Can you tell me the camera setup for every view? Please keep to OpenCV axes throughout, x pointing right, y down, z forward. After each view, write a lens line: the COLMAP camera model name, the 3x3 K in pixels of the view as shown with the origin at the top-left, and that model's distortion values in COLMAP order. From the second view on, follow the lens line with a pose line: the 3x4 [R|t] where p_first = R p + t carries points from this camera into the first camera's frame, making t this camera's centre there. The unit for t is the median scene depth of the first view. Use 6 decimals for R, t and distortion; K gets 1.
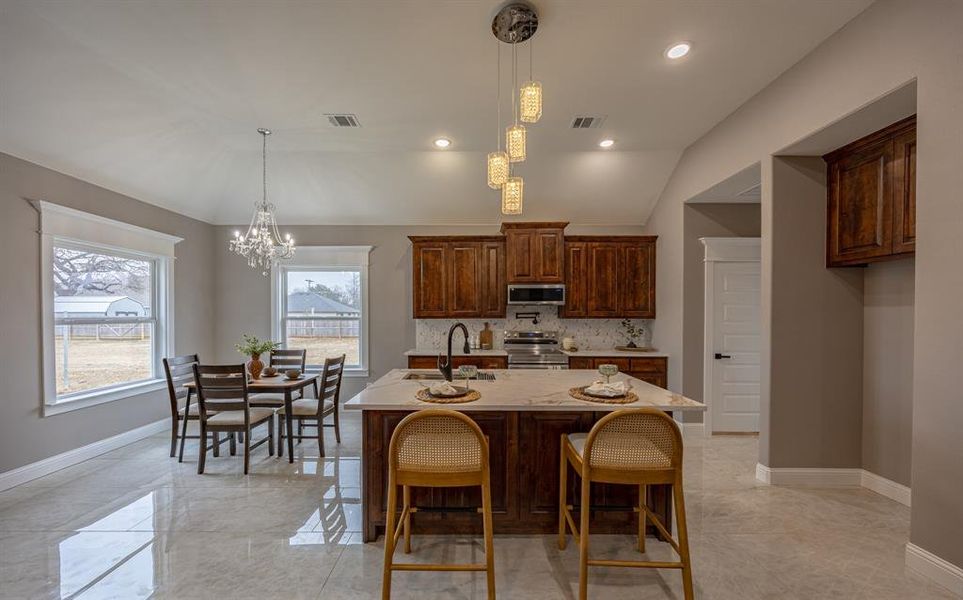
lens RADIAL K [[366.8, 0, 471.8], [0, 366.8, 319.7], [0, 0, 1]] dist [-0.003206, -0.000172]
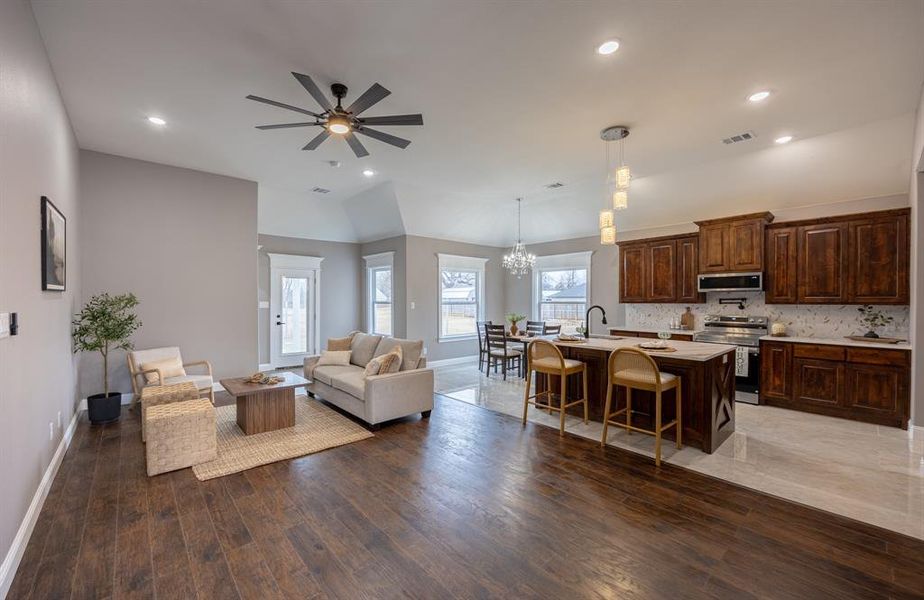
lens RADIAL K [[369.2, 0, 441.1], [0, 369.2, 302.7], [0, 0, 1]] dist [-0.002376, -0.000434]
pose [[0.650882, 0.005895, -0.759156, 0.445294], [-0.009490, 0.999955, -0.000371, 0.001755], [0.759120, 0.007446, 0.650908, -0.372278]]
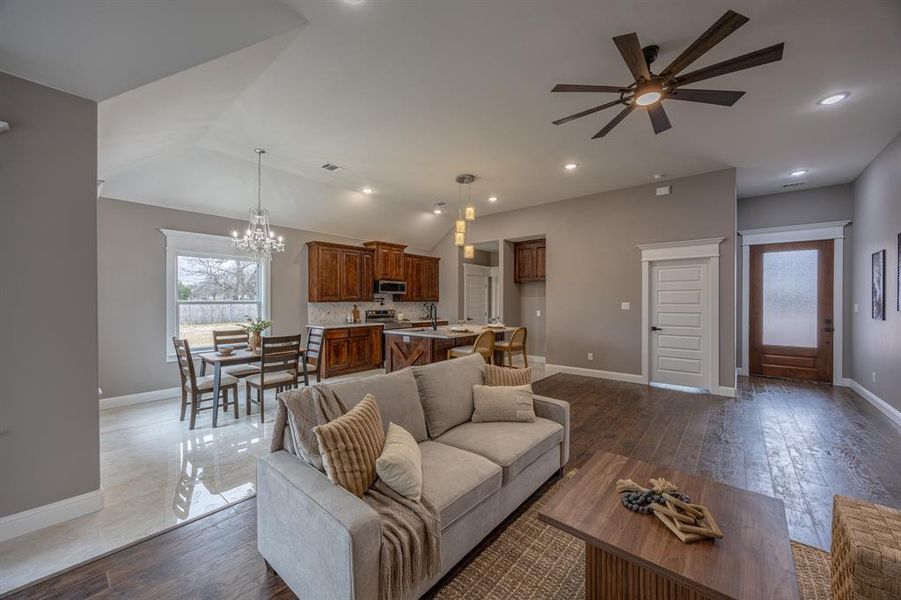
lens RADIAL K [[340.6, 0, 448.9], [0, 340.6, 301.1], [0, 0, 1]] dist [-0.002604, 0.000005]
pose [[0.649827, -0.001397, 0.760081, -0.806509], [0.008997, 0.999942, -0.005854, 0.004843], [-0.760029, 0.010643, 0.649802, -0.182048]]
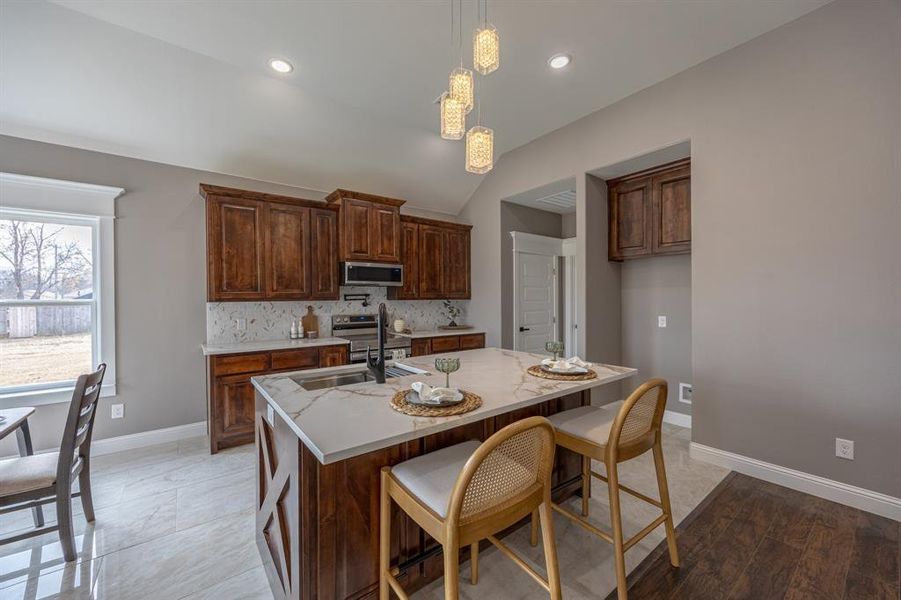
lens RADIAL K [[348.5, 0, 450.5], [0, 348.5, 300.0], [0, 0, 1]] dist [-0.004231, -0.000154]
pose [[0.792766, -0.008603, 0.609466, -0.202605], [0.015458, 0.999863, -0.005993, 0.004354], [-0.609331, 0.014172, 0.792790, 0.191373]]
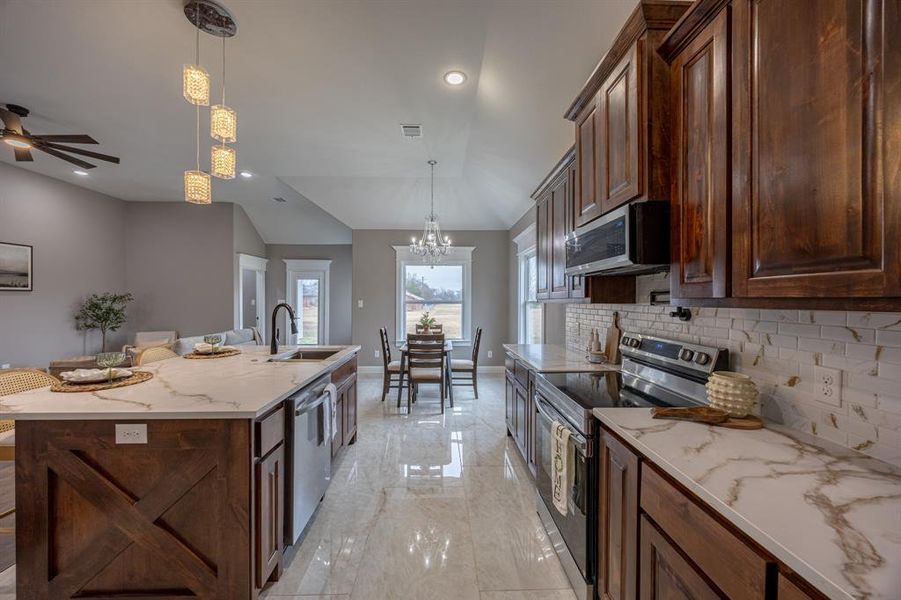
lens RADIAL K [[340.6, 0, 448.9], [0, 340.6, 301.1], [0, 0, 1]] dist [-0.002604, 0.000005]
pose [[0.031535, 0.002462, -0.999500, 0.542507], [-0.015998, 0.999870, 0.001959, -0.004654], [0.999375, 0.015929, 0.031570, 0.808640]]
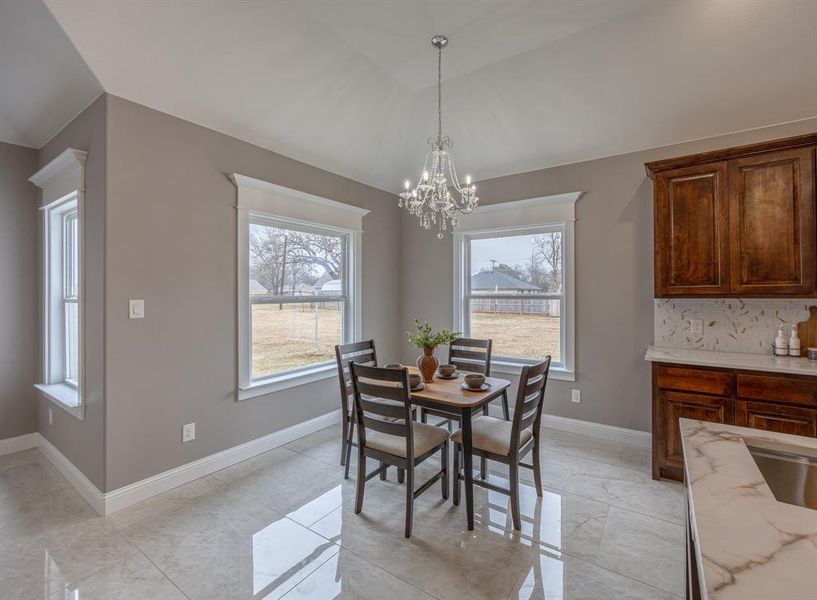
lens RADIAL K [[351.9, 0, 442.4], [0, 351.9, 291.7], [0, 0, 1]] dist [-0.002932, 0.000177]
pose [[0.847185, -0.004234, -0.531281, -0.151015], [-0.002777, 0.999919, -0.012398, -0.005545], [0.531291, 0.011979, 0.847105, 0.326929]]
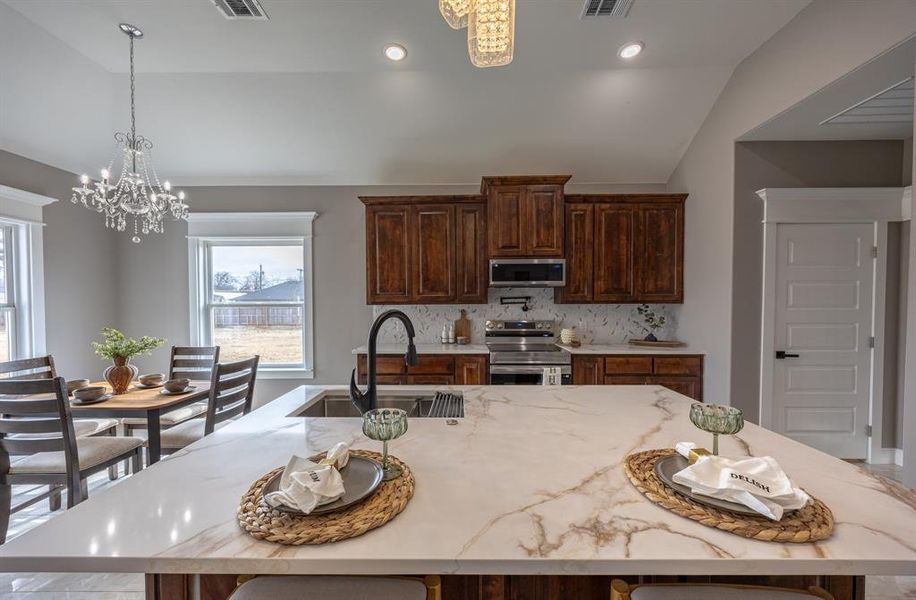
lens RADIAL K [[348.3, 0, 456.9], [0, 348.3, 311.5], [0, 0, 1]] dist [-0.001745, -0.000269]
pose [[0.999977, -0.003949, -0.005460, 0.033171], [0.004015, 0.999920, 0.011975, 0.003125], [0.005412, -0.011996, 0.999913, 0.274590]]
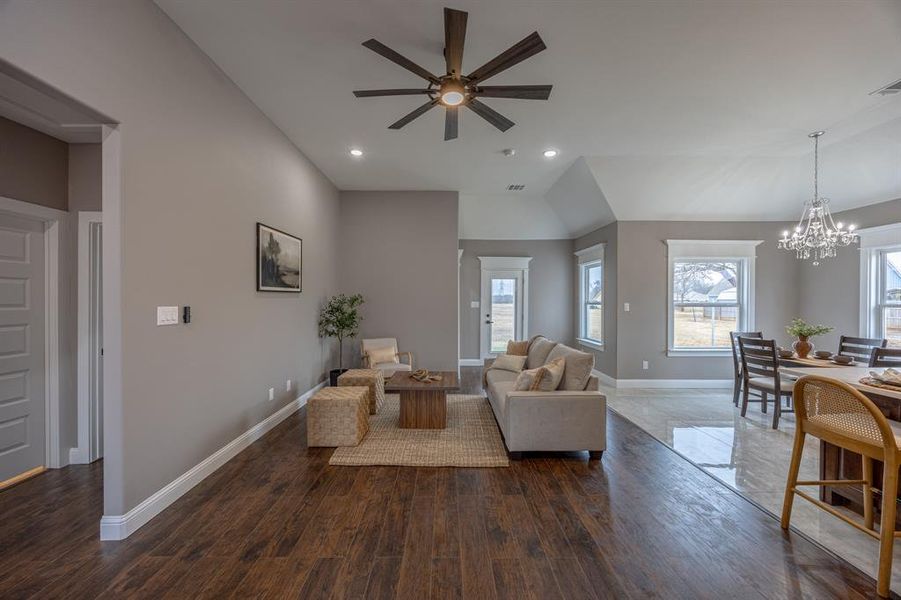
lens RADIAL K [[340.6, 0, 448.9], [0, 340.6, 301.1], [0, 0, 1]] dist [-0.002604, 0.000005]
pose [[0.012355, 0.001042, -0.999923, 0.343436], [-0.016430, 0.999865, 0.000839, 0.002551], [0.999789, 0.016418, 0.012370, -0.082781]]
